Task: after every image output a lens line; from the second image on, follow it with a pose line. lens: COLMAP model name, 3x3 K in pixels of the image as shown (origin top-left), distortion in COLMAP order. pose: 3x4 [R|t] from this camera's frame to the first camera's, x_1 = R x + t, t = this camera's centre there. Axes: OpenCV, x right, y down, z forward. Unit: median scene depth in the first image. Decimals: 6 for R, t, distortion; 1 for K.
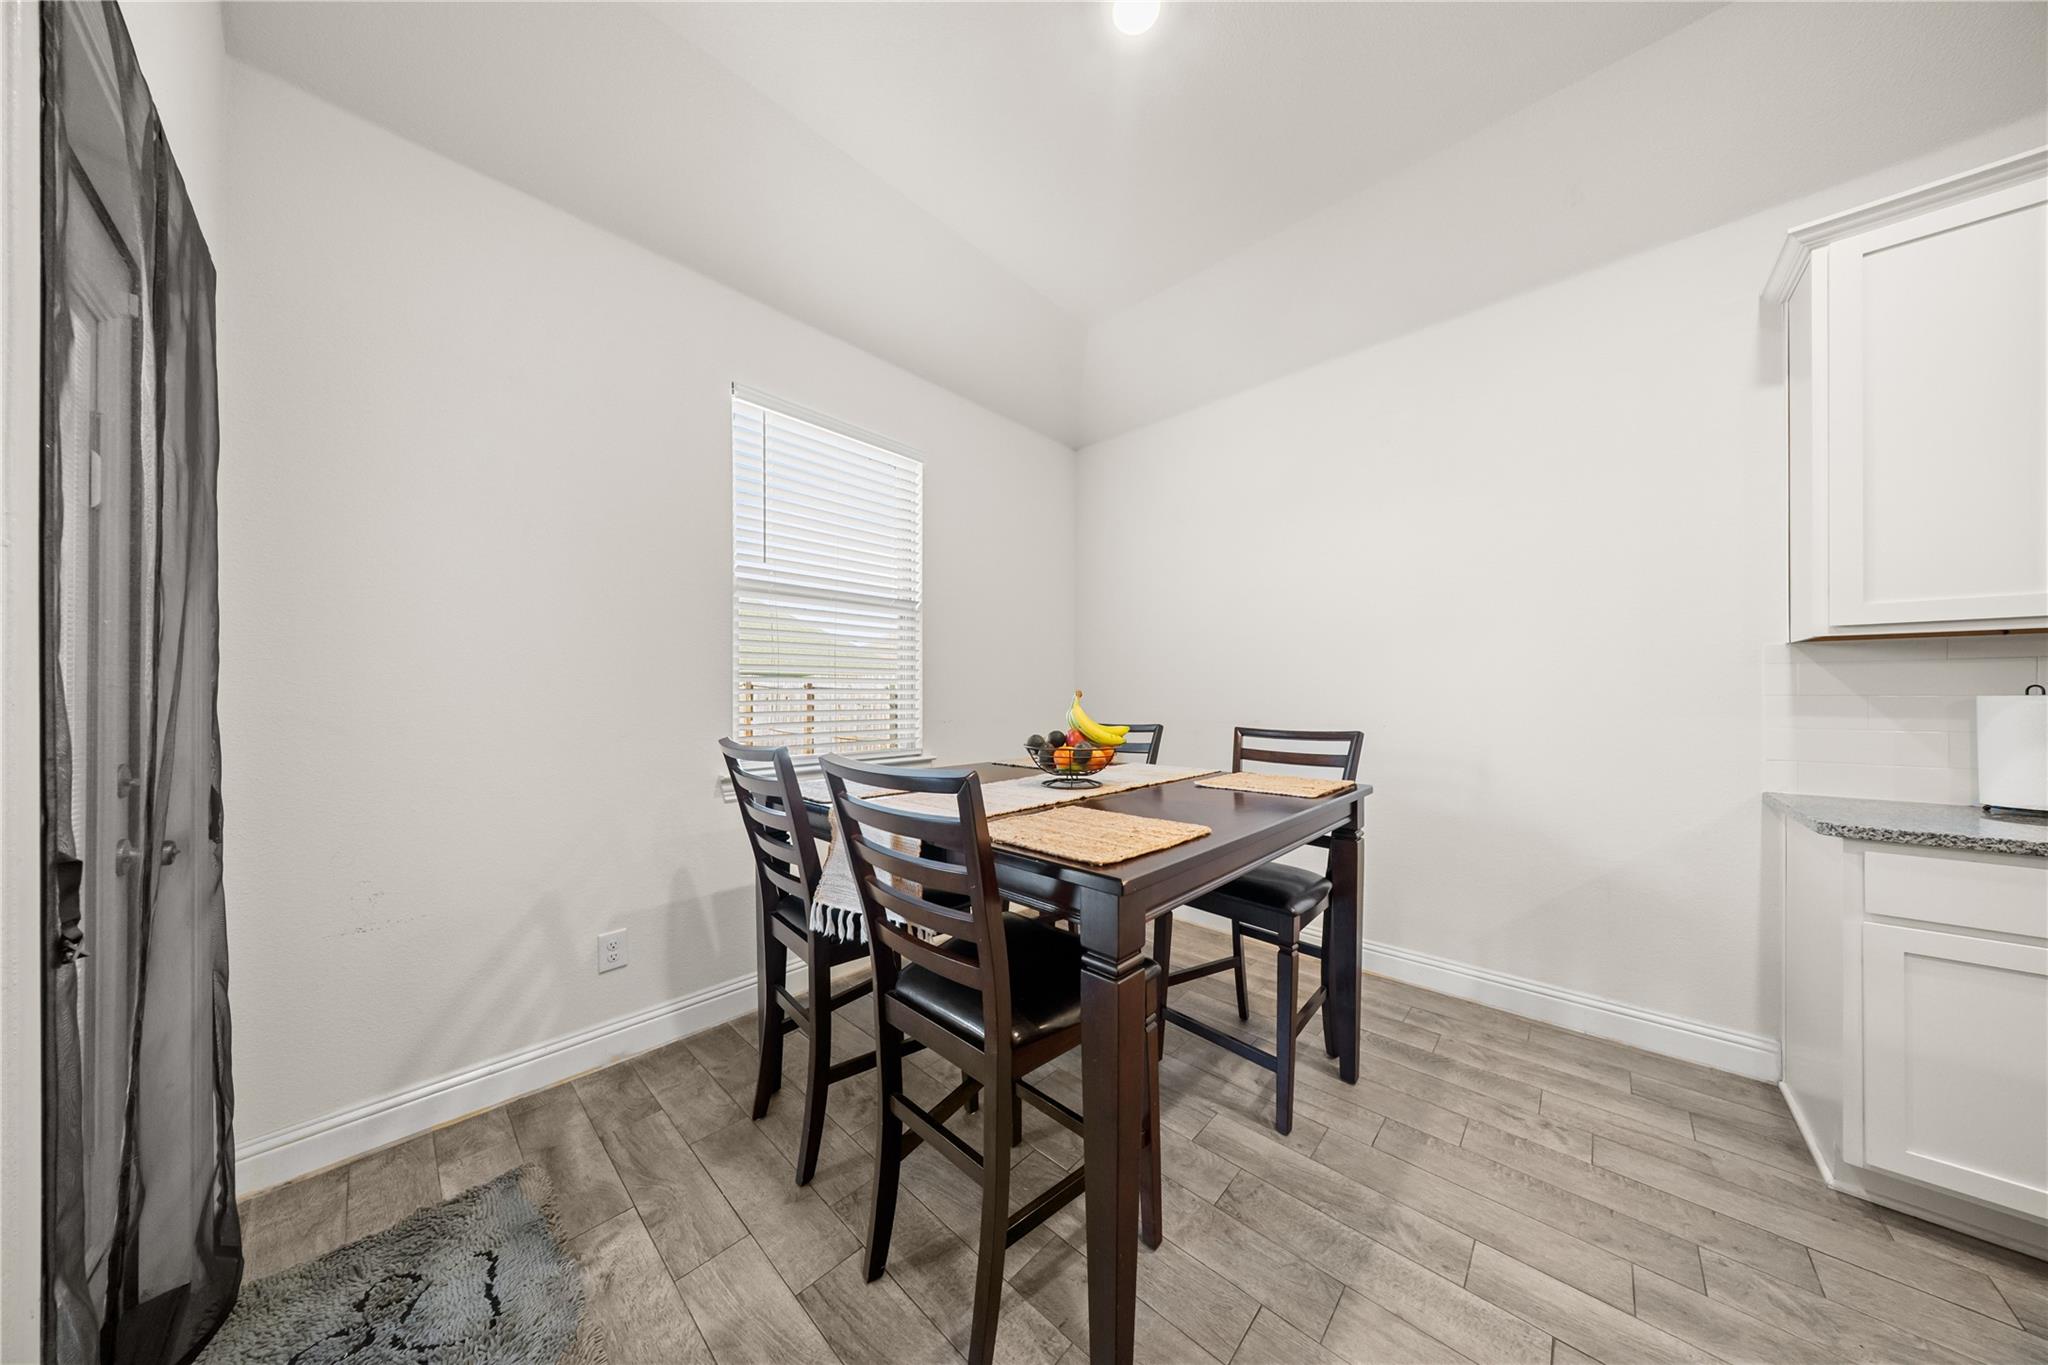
lens RADIAL K [[607.8, 0, 1027.8], [0, 607.8, 691.0], [0, 0, 1]] dist [0.001969, -0.000453]
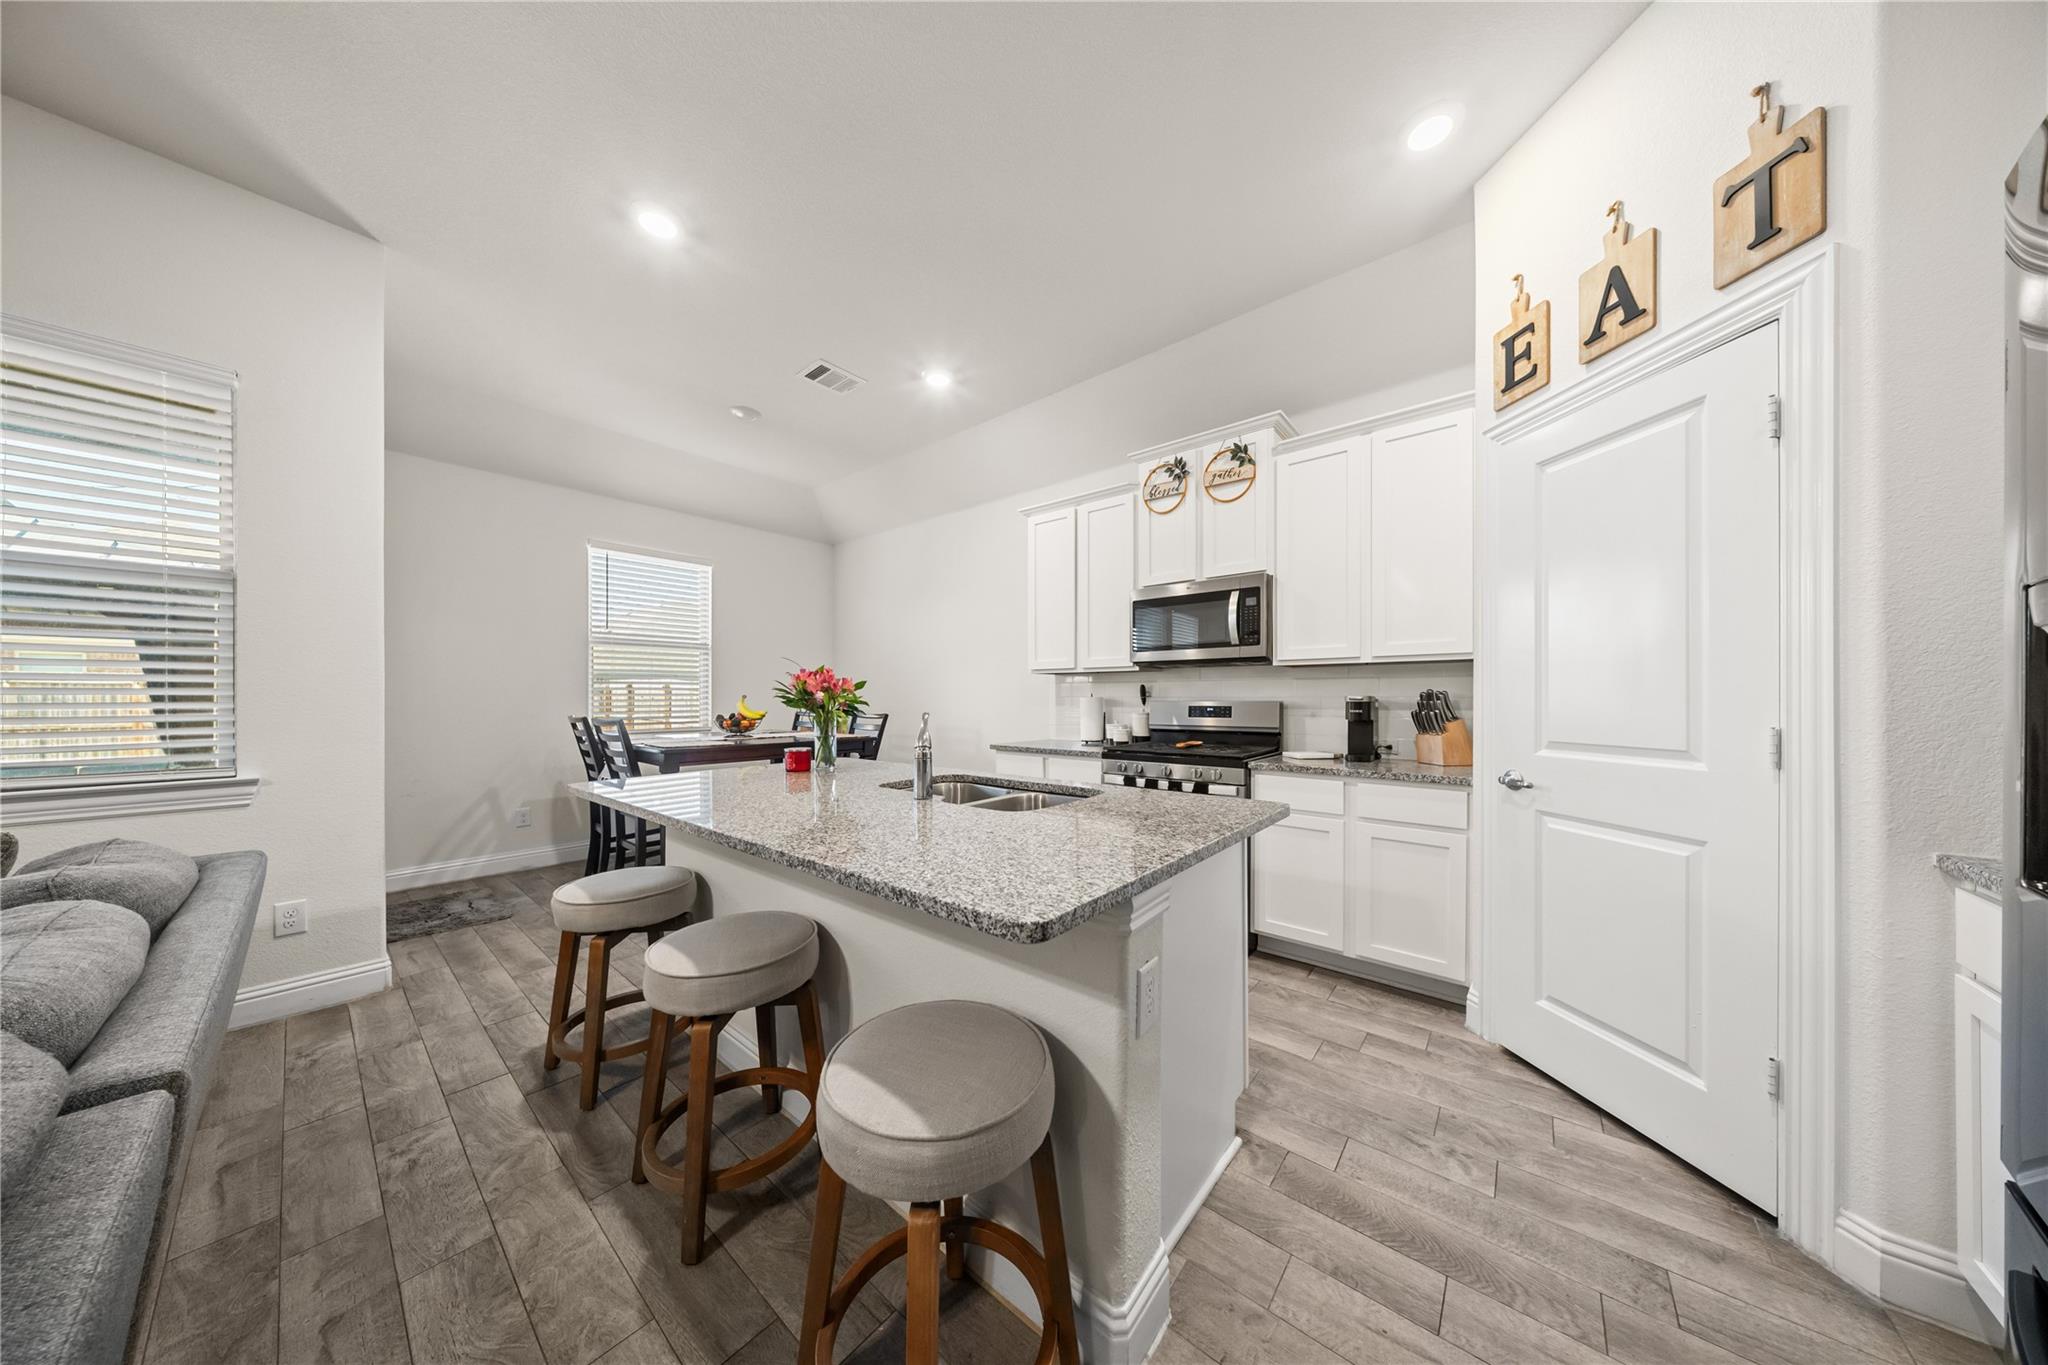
lens RADIAL K [[607.8, 0, 1027.9], [0, 607.8, 696.3], [0, 0, 1]] dist [0.001969, -0.000453]
pose [[0.998143, 0.000256, 0.060920, 0.998232], [-0.000494, 0.999992, 0.003891, -0.003341], [-0.060918, -0.003914, 0.998135, -1.291719]]
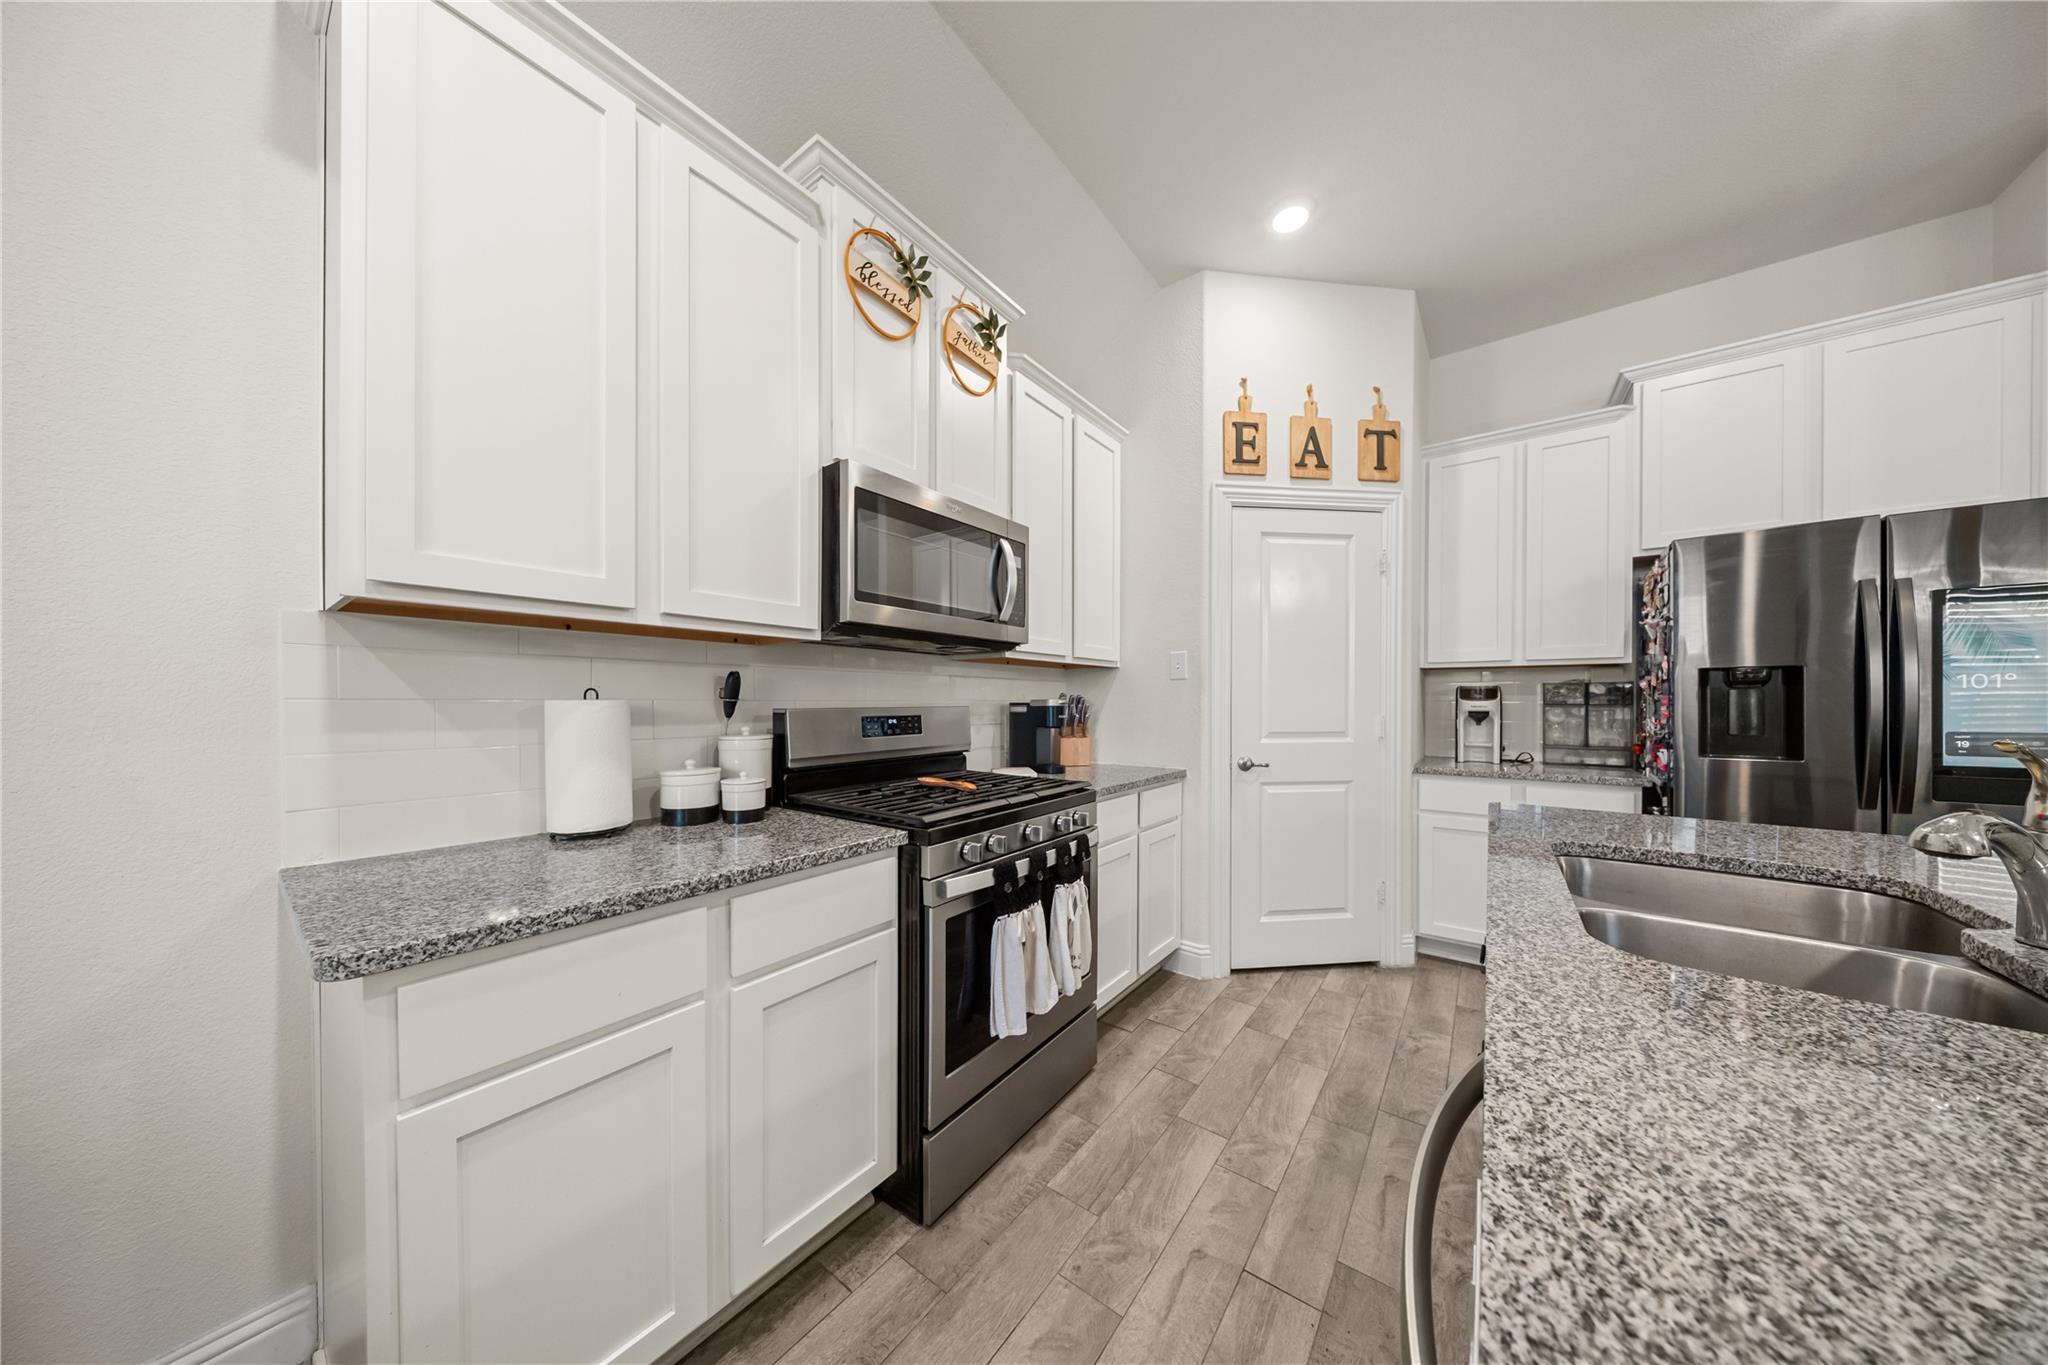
lens RADIAL K [[607.8, 0, 1041.3], [0, 607.8, 701.4], [0, 0, 1]] dist [0.001969, -0.000453]
pose [[-0.113486, -0.002441, 0.993537, 0.575779], [-0.006345, 0.999978, 0.001732, 0.004643], [-0.993519, -0.006108, -0.113499, 0.369278]]
